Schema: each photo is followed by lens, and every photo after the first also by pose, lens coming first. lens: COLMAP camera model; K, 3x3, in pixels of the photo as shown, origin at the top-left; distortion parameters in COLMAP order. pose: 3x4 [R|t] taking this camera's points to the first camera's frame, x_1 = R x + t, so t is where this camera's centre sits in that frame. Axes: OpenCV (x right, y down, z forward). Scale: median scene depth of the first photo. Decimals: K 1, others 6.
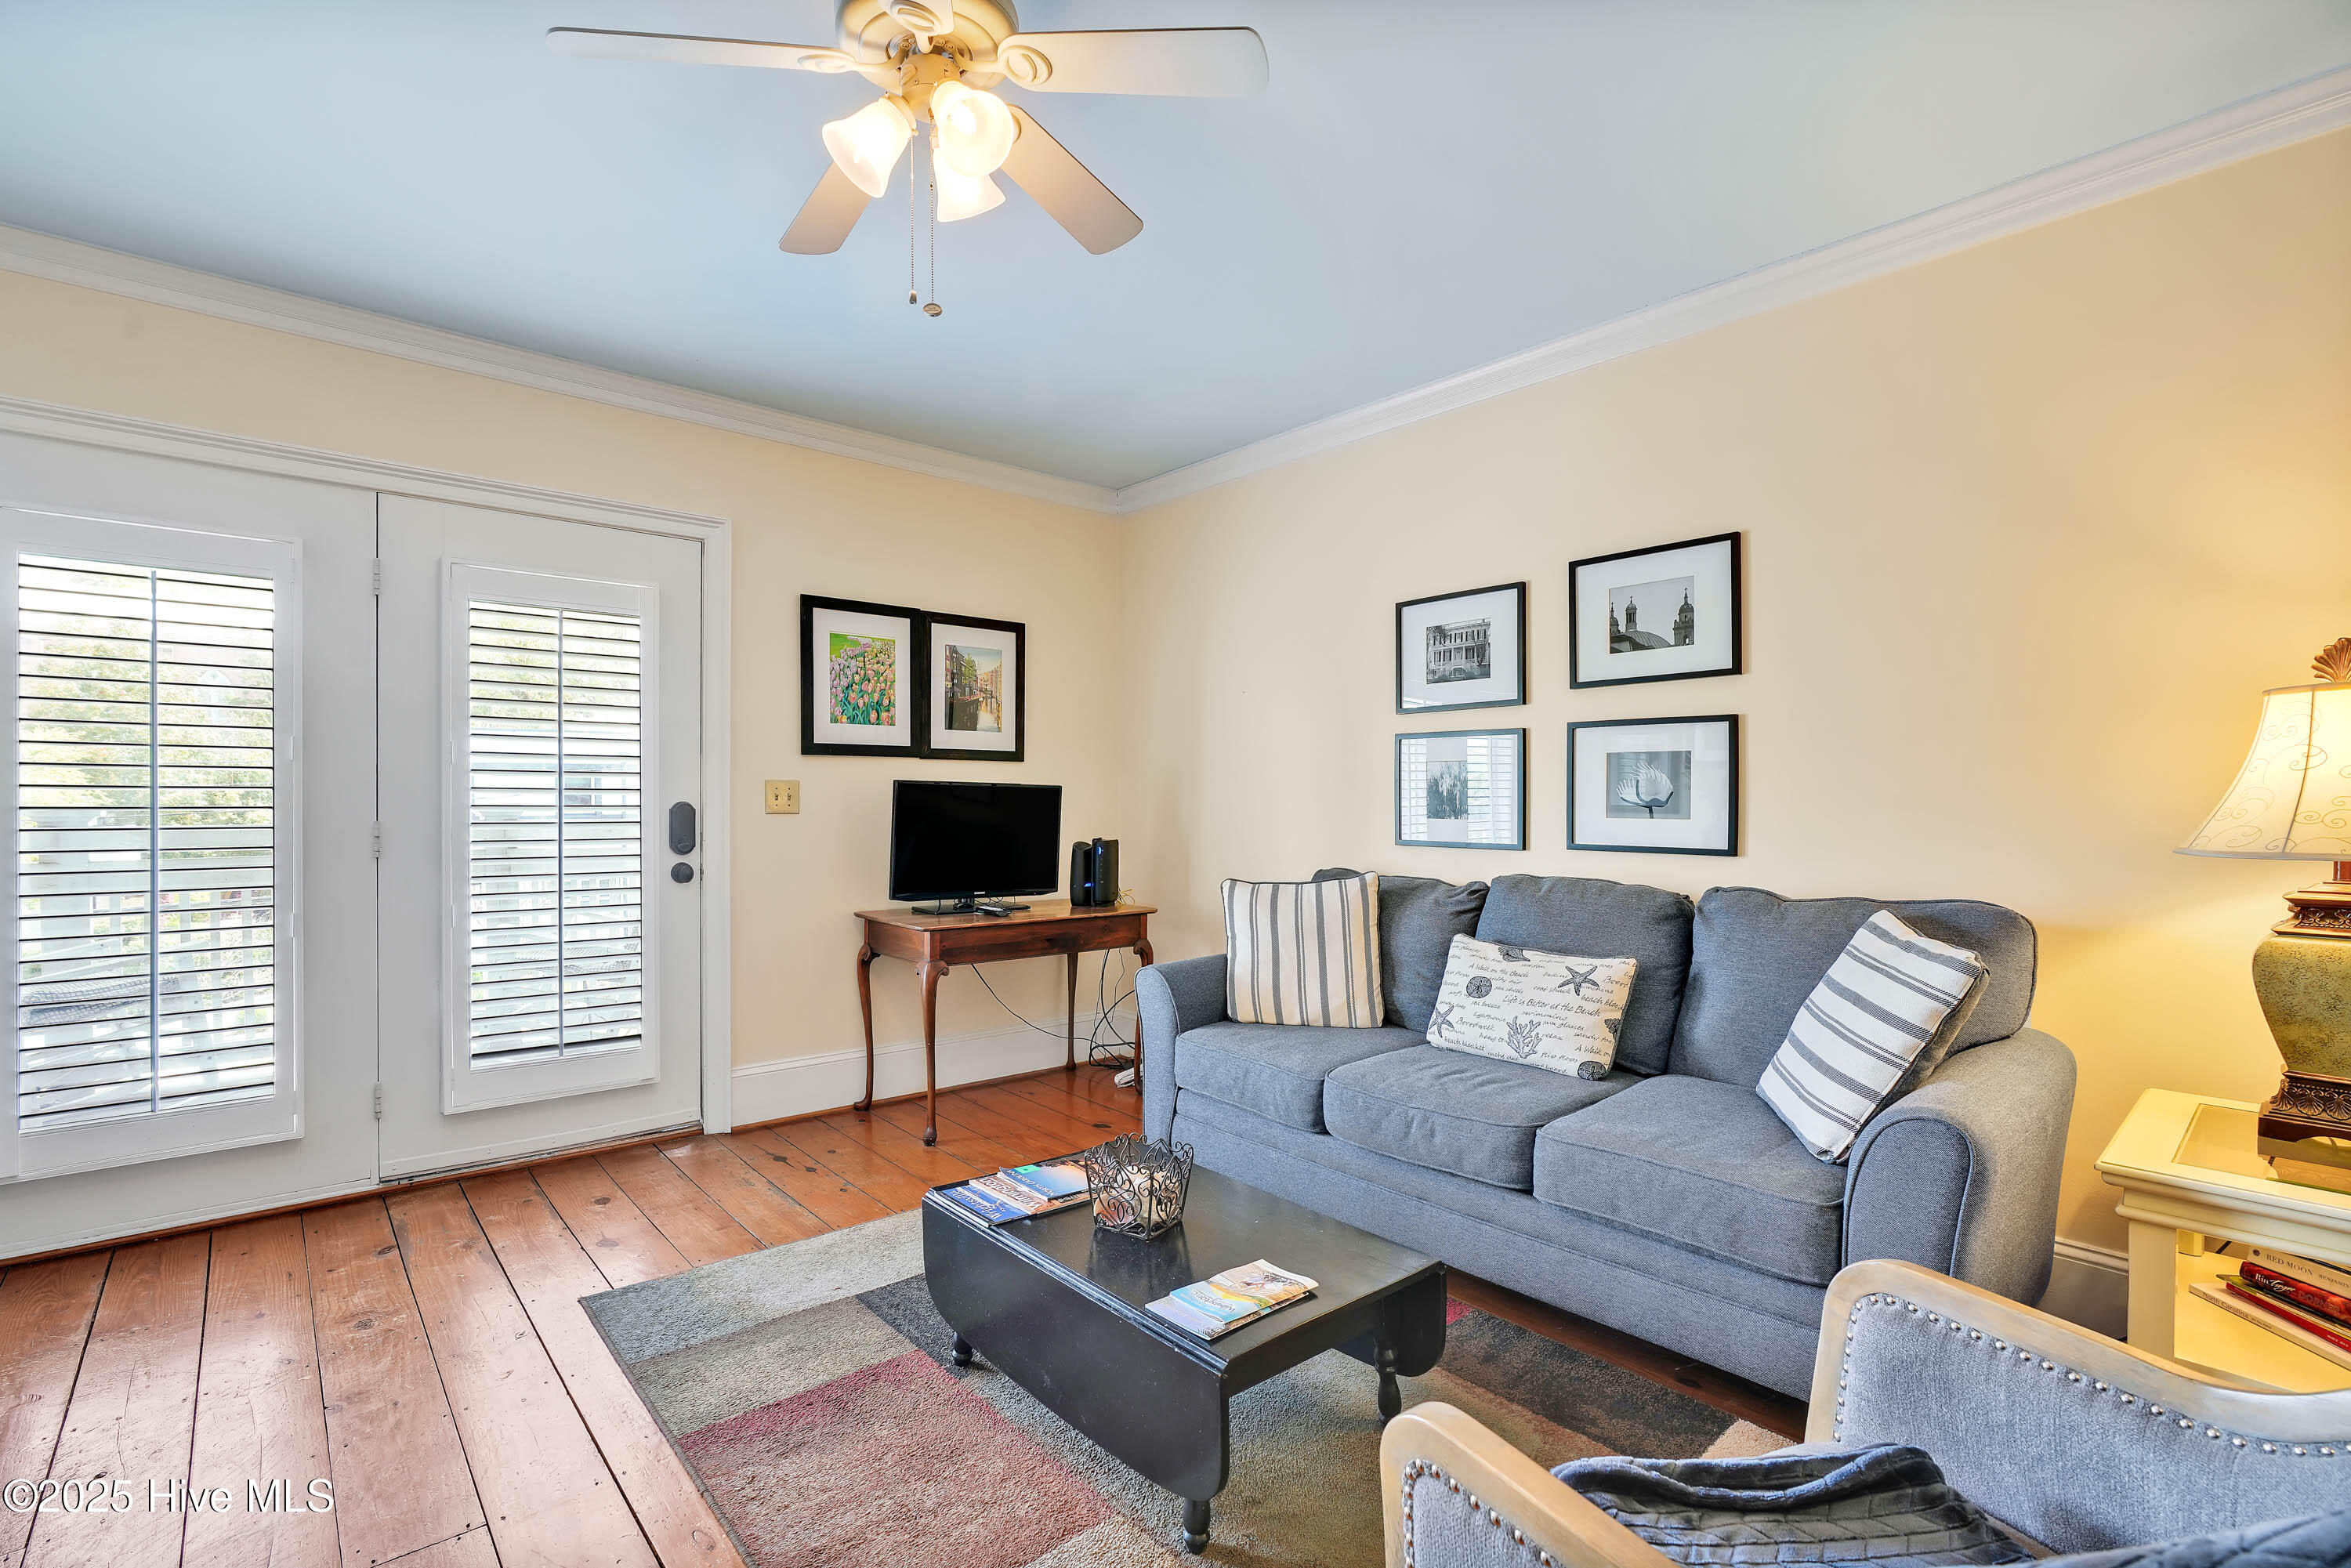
lens RADIAL K [[1074.3, 0, 1170.9], [0, 1074.3, 808.4], [0, 0, 1]] dist [-0.019632, 0.005773]
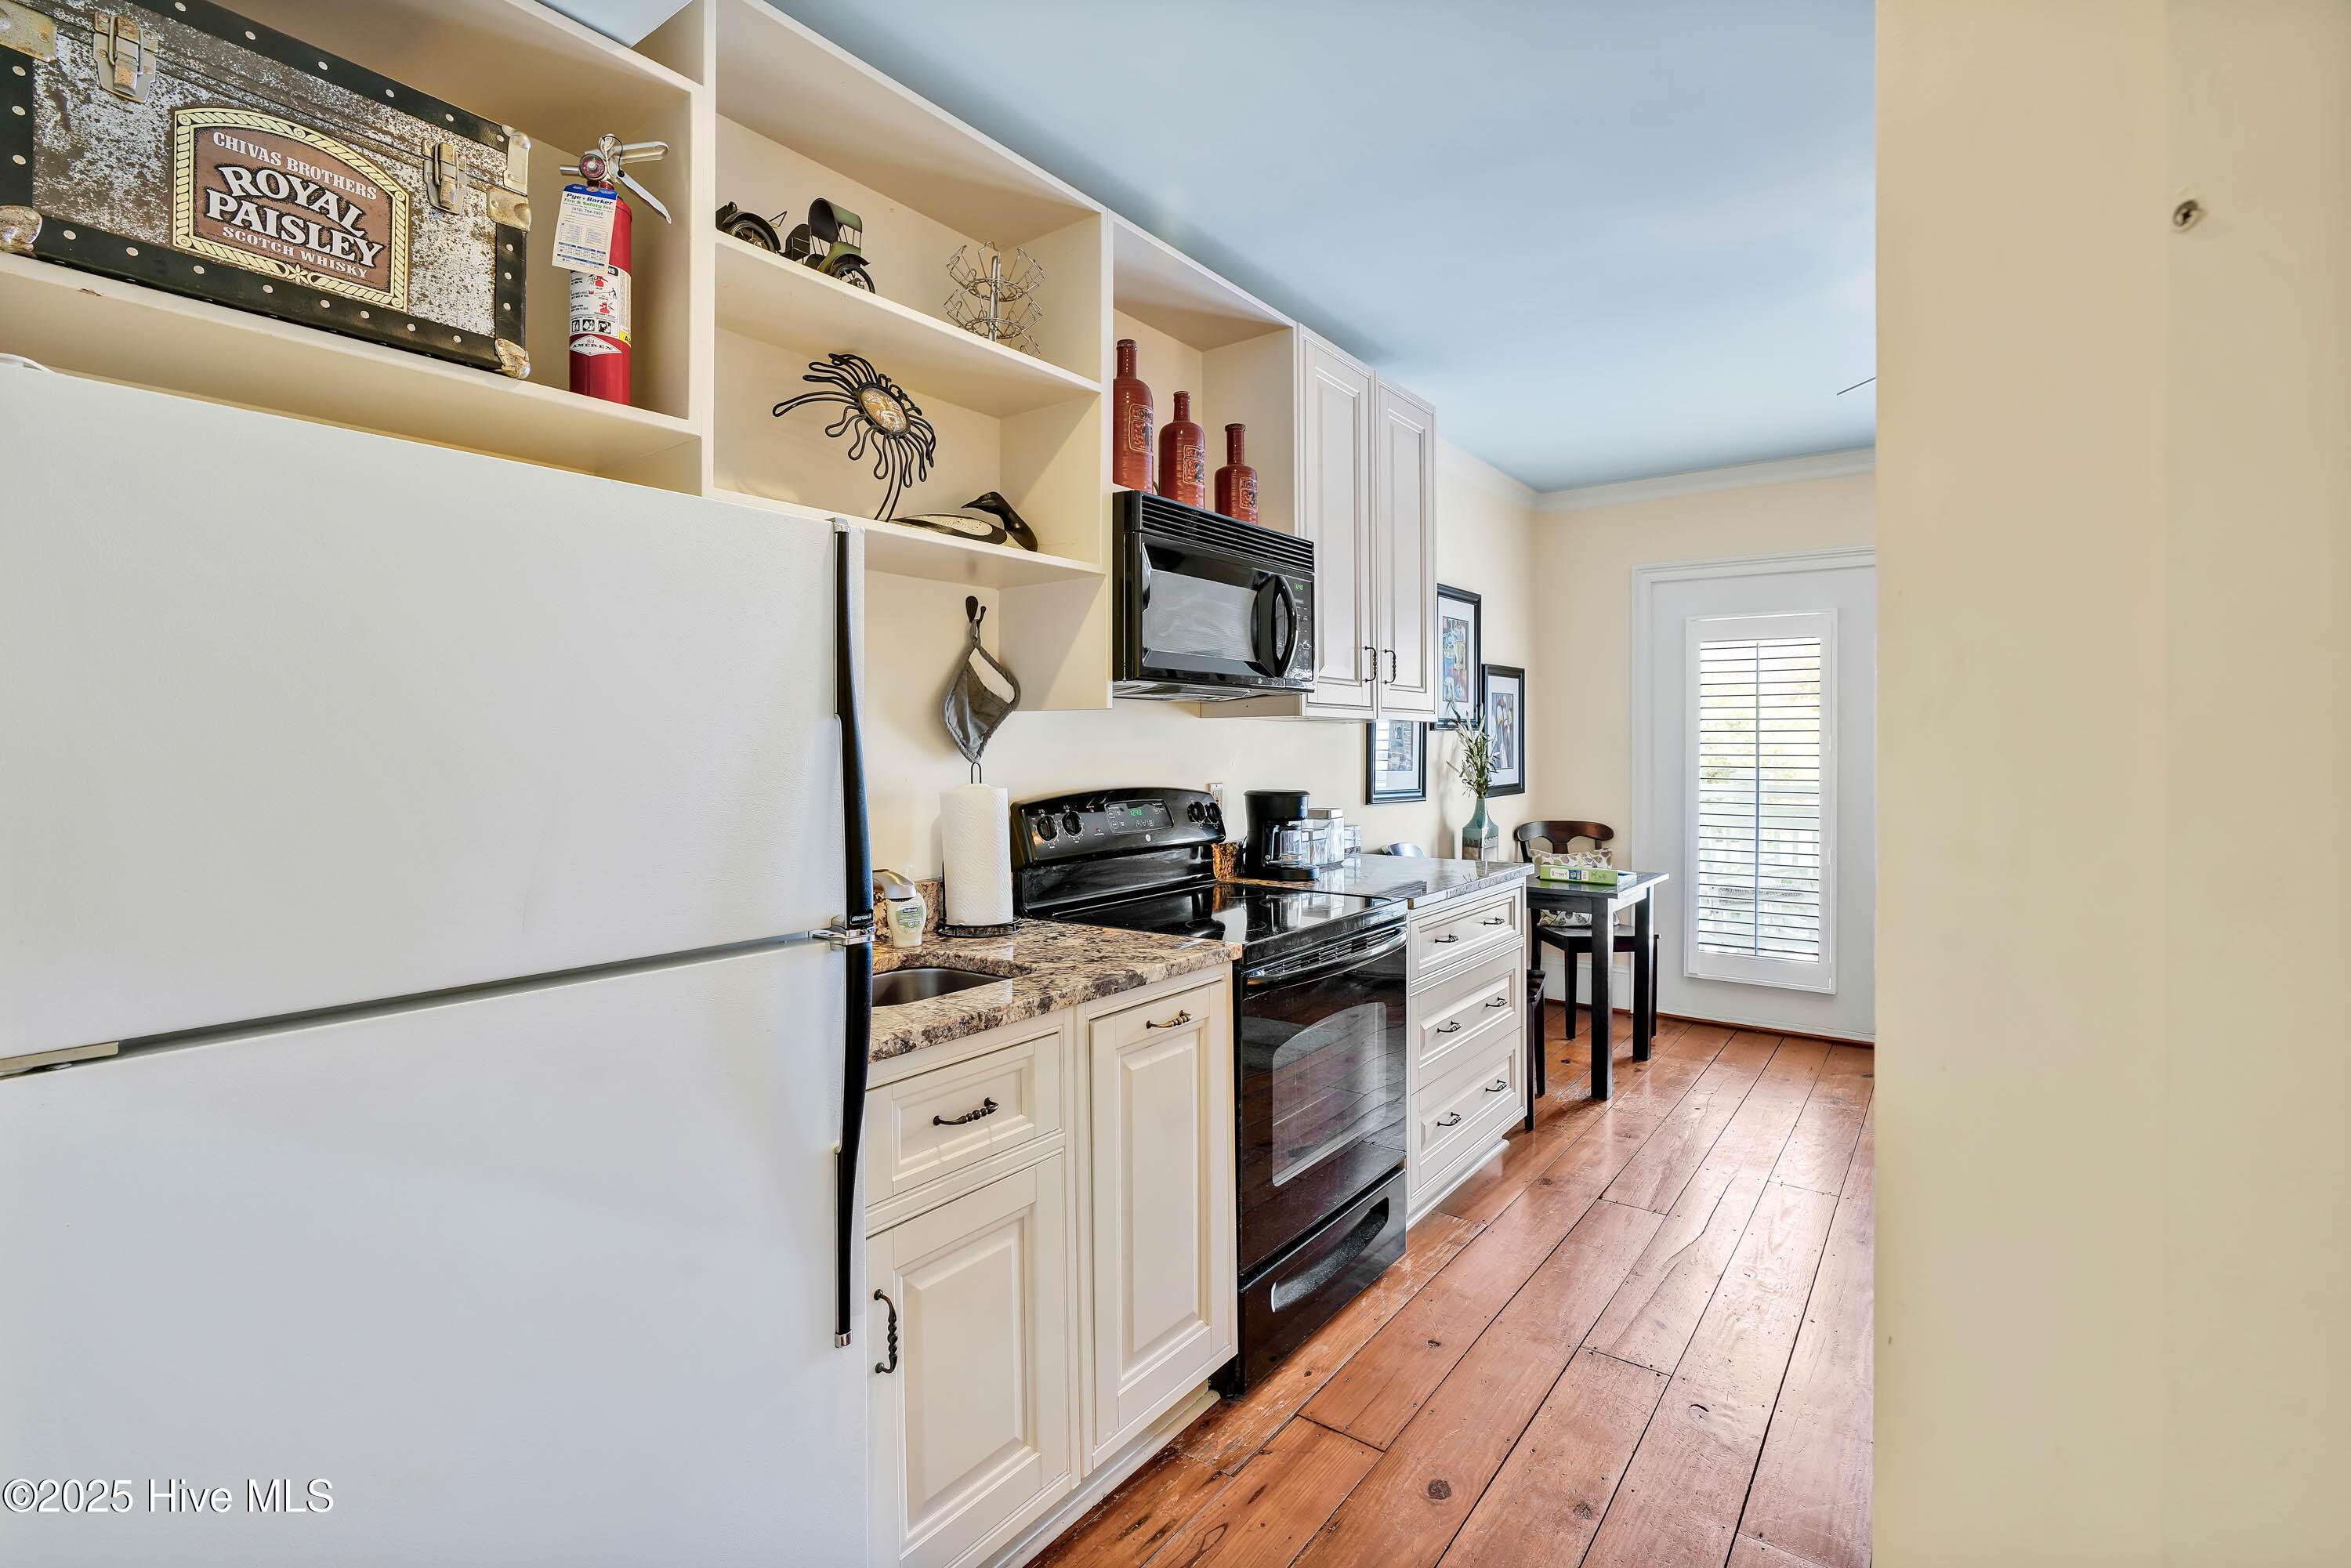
lens RADIAL K [[1074.3, 0, 1173.1], [0, 1074.3, 749.1], [0, 0, 1]] dist [-0.019632, 0.005773]
pose [[0.211838, 0.001810, -0.977303, 0.452355], [-0.008531, 0.999964, 0.000003, -0.035254], [0.977268, 0.008337, 0.211845, -0.250476]]
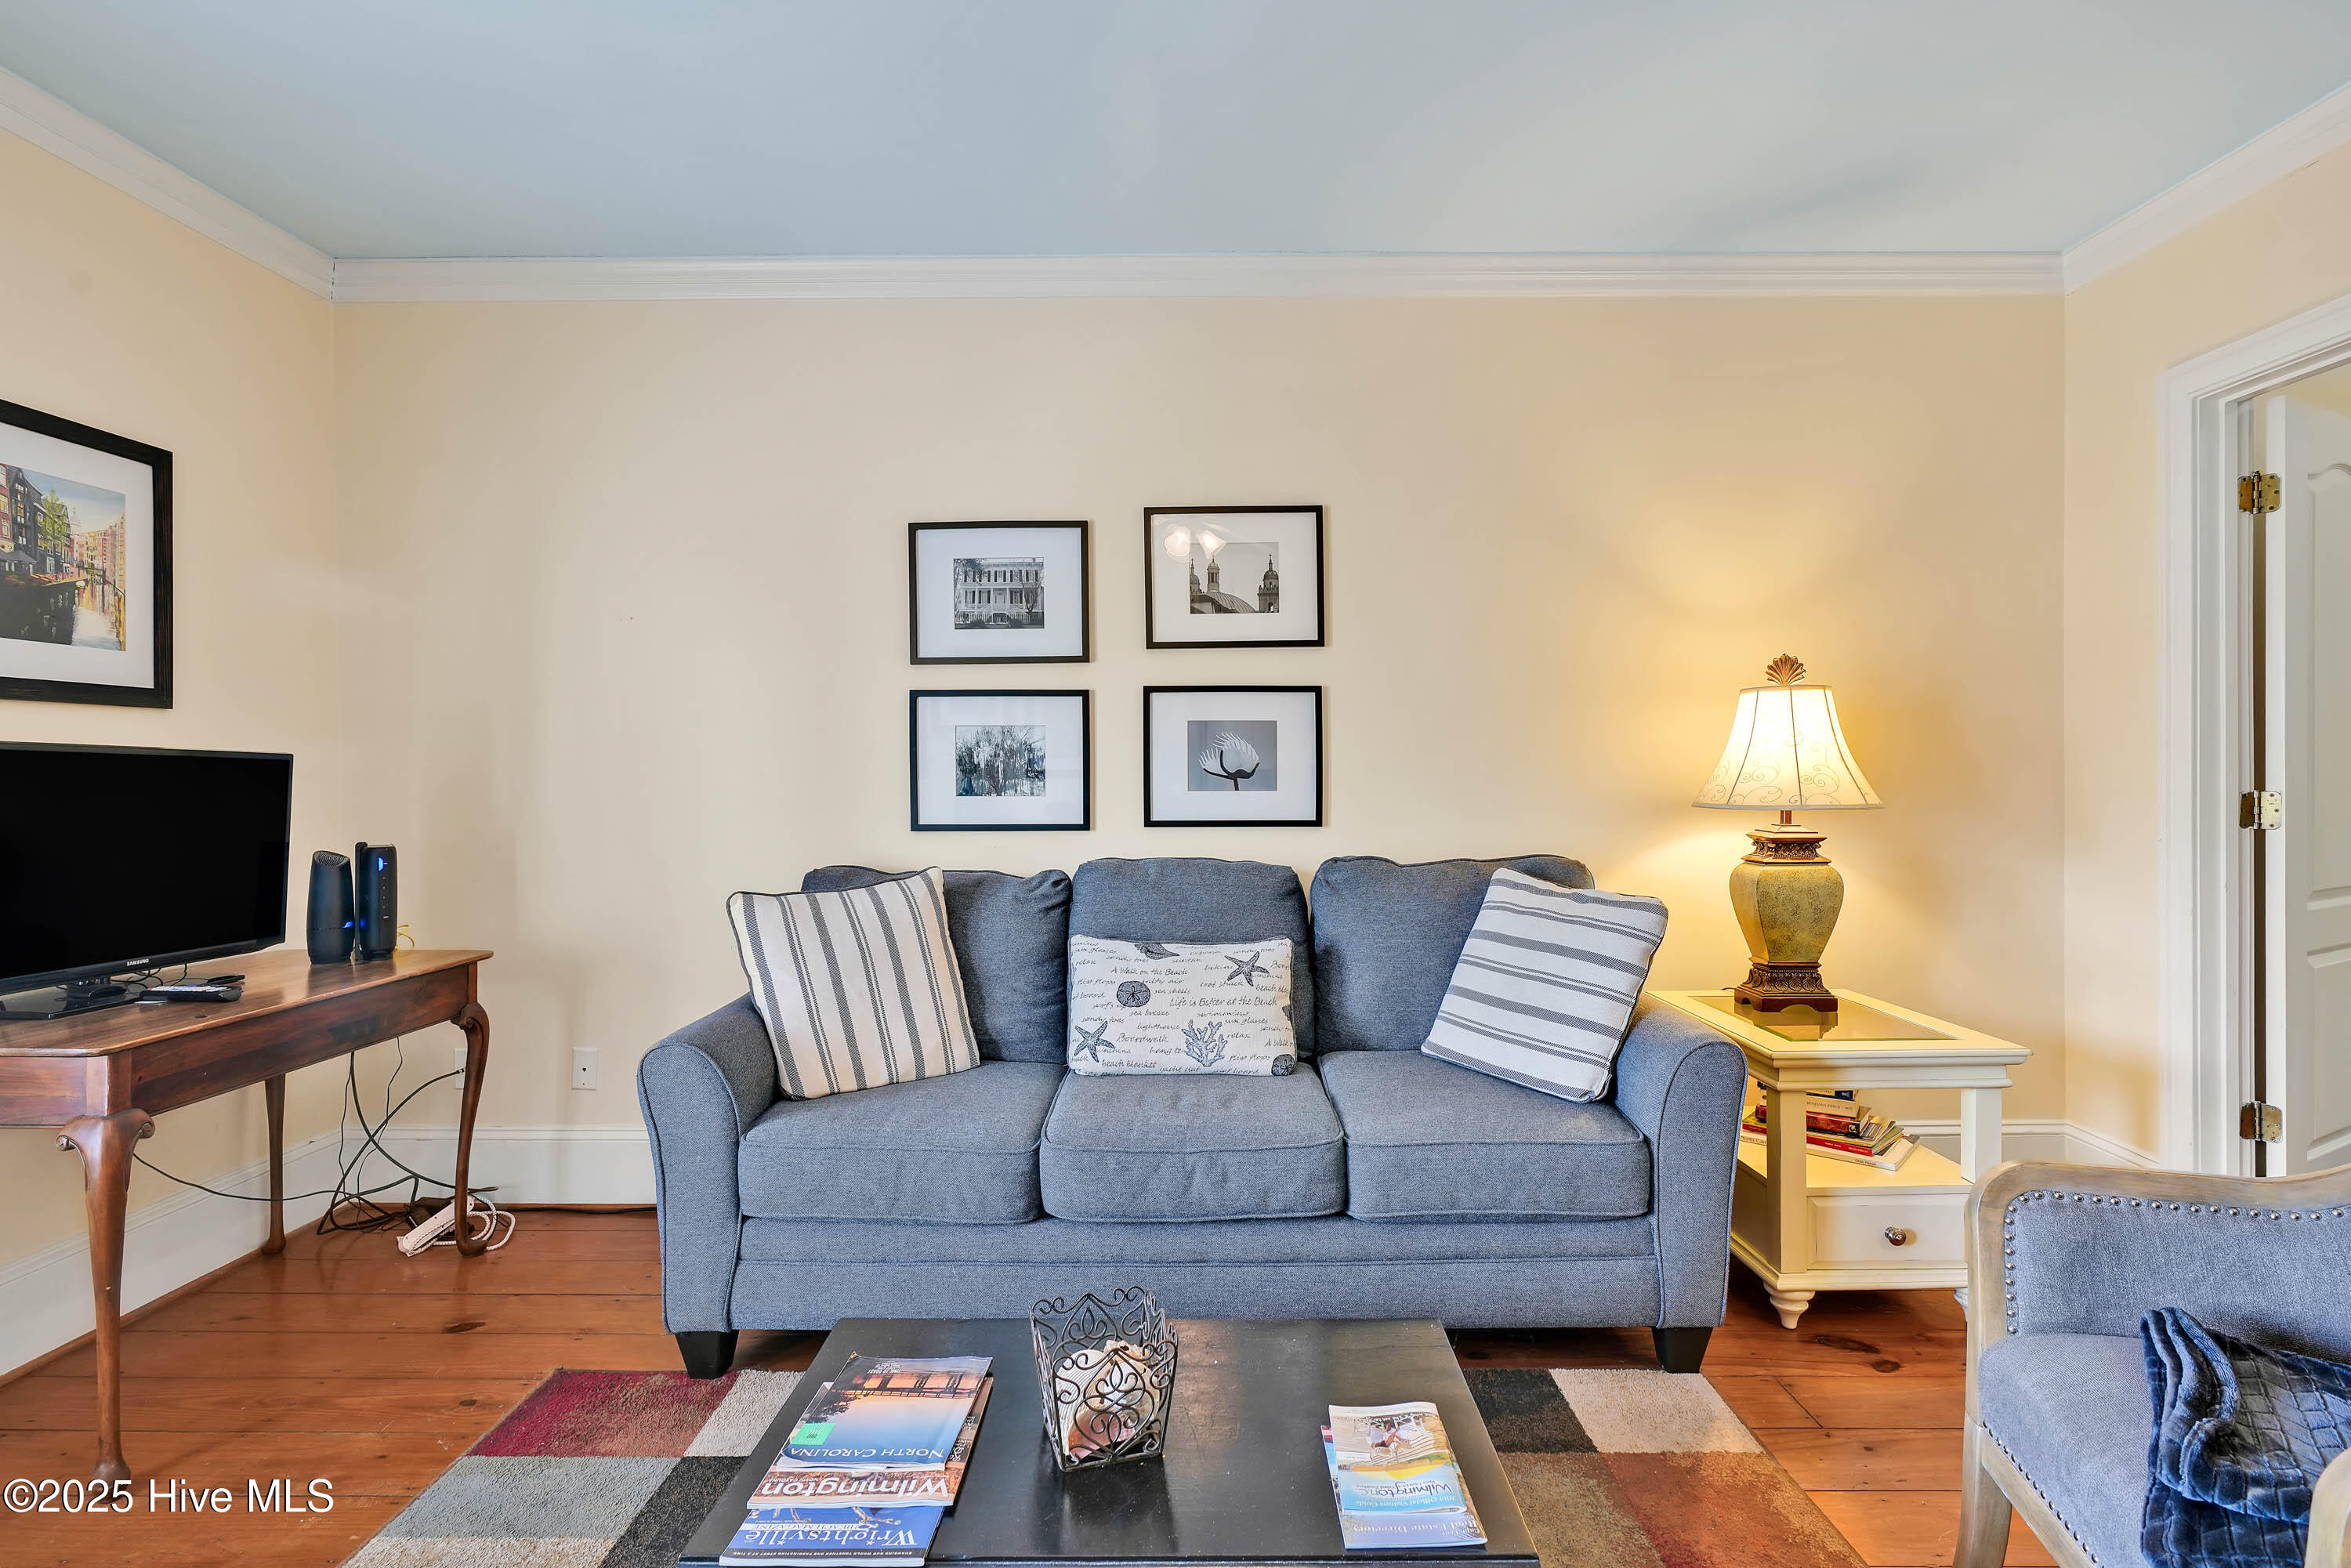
lens RADIAL K [[1155.6, 0, 1208.6], [0, 1155.6, 782.3], [0, 0, 1]] dist [-0.010348, 0.003169]
pose [[0.654805, -0.013100, 0.755684, -0.324821], [0.013625, 0.999892, 0.005527, -0.003984], [-0.755675, 0.006677, 0.654913, 0.322406]]
